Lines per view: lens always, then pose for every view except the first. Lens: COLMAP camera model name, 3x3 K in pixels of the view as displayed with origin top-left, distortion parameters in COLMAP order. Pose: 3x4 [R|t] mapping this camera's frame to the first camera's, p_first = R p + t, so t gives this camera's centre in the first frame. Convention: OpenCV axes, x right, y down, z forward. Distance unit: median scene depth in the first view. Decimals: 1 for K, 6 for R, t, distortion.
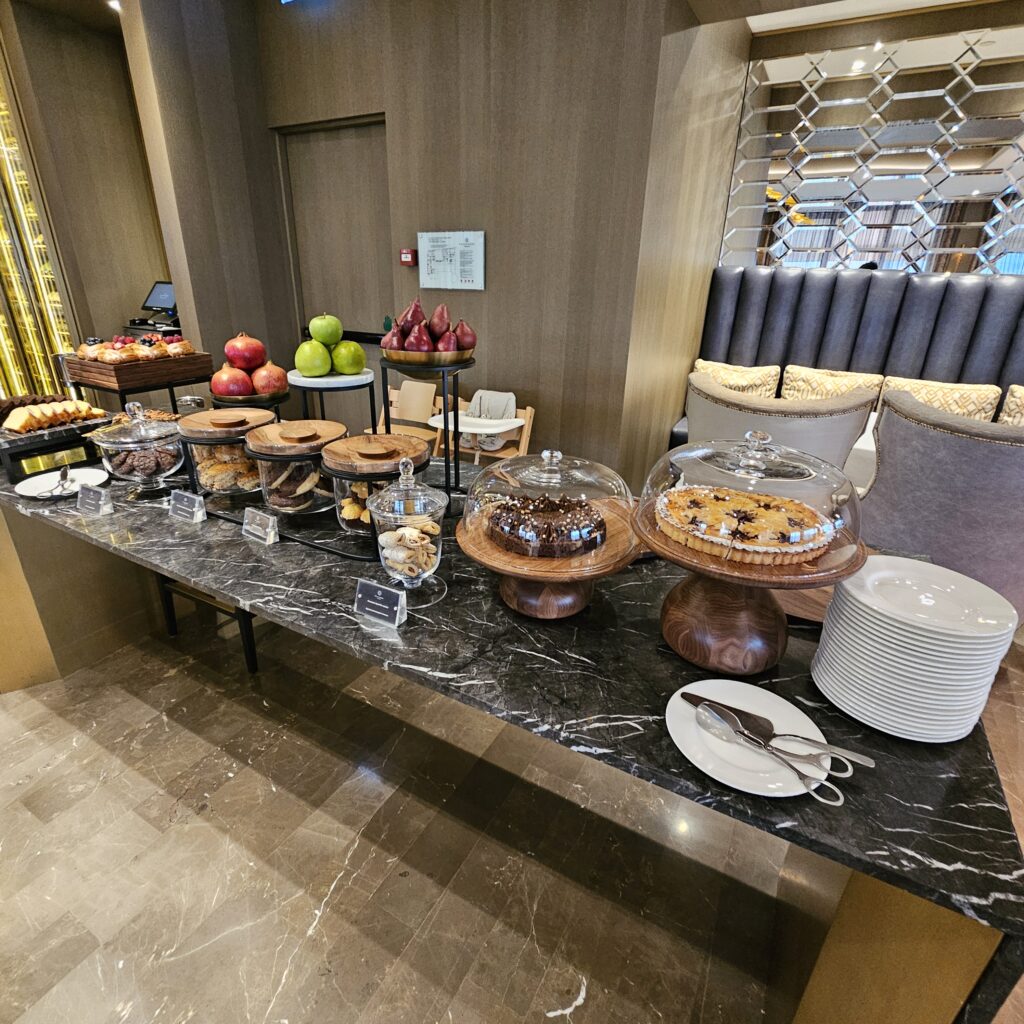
lens RADIAL K [[558.8, 0, 512.0], [0, 558.8, 512.0], [0, 0, 1]] dist [-0.005558, -0.000859]
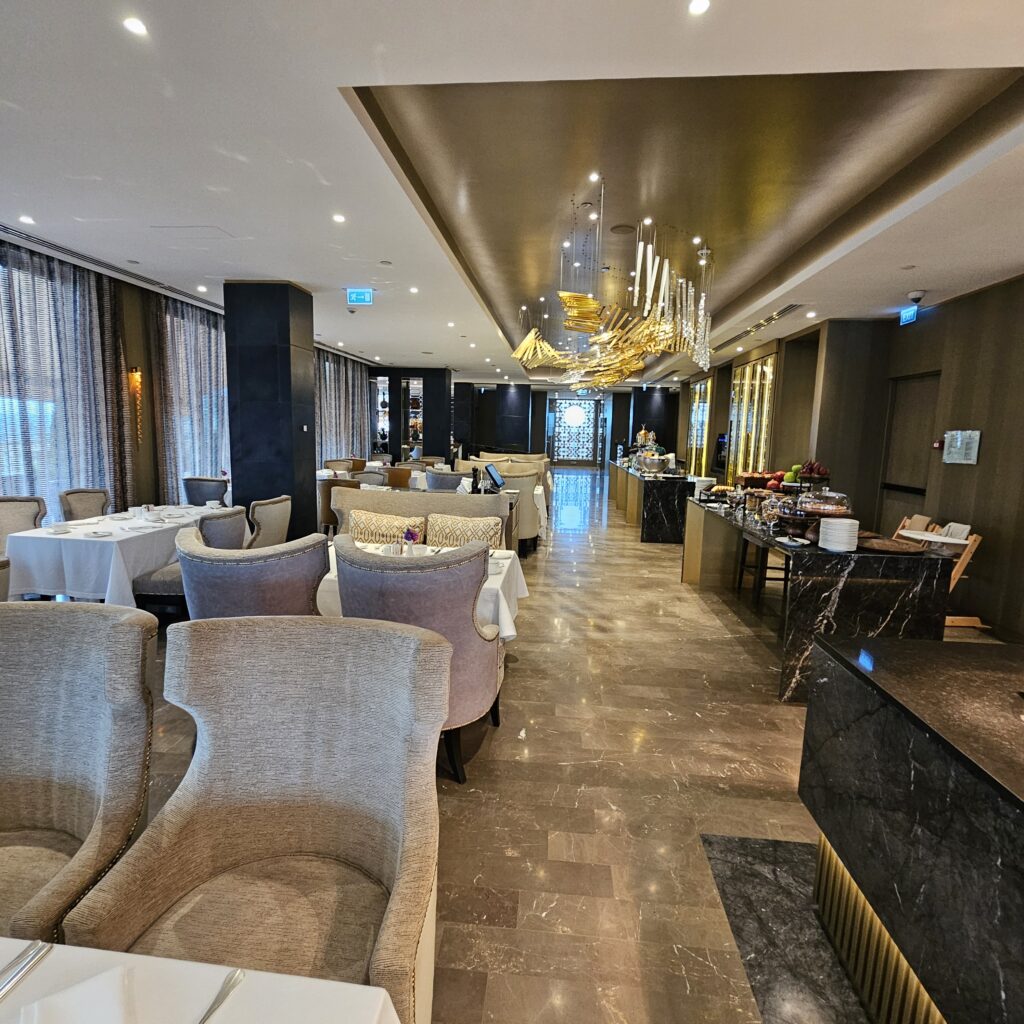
lens RADIAL K [[558.8, 0, 512.0], [0, 558.8, 512.0], [0, 0, 1]] dist [-0.005558, -0.000859]
pose [[0.411962, 0.113671, -0.904083, 0.921949], [-0.370563, 0.927336, -0.052259, 0.325028], [0.832449, 0.356548, 0.424149, -0.782876]]
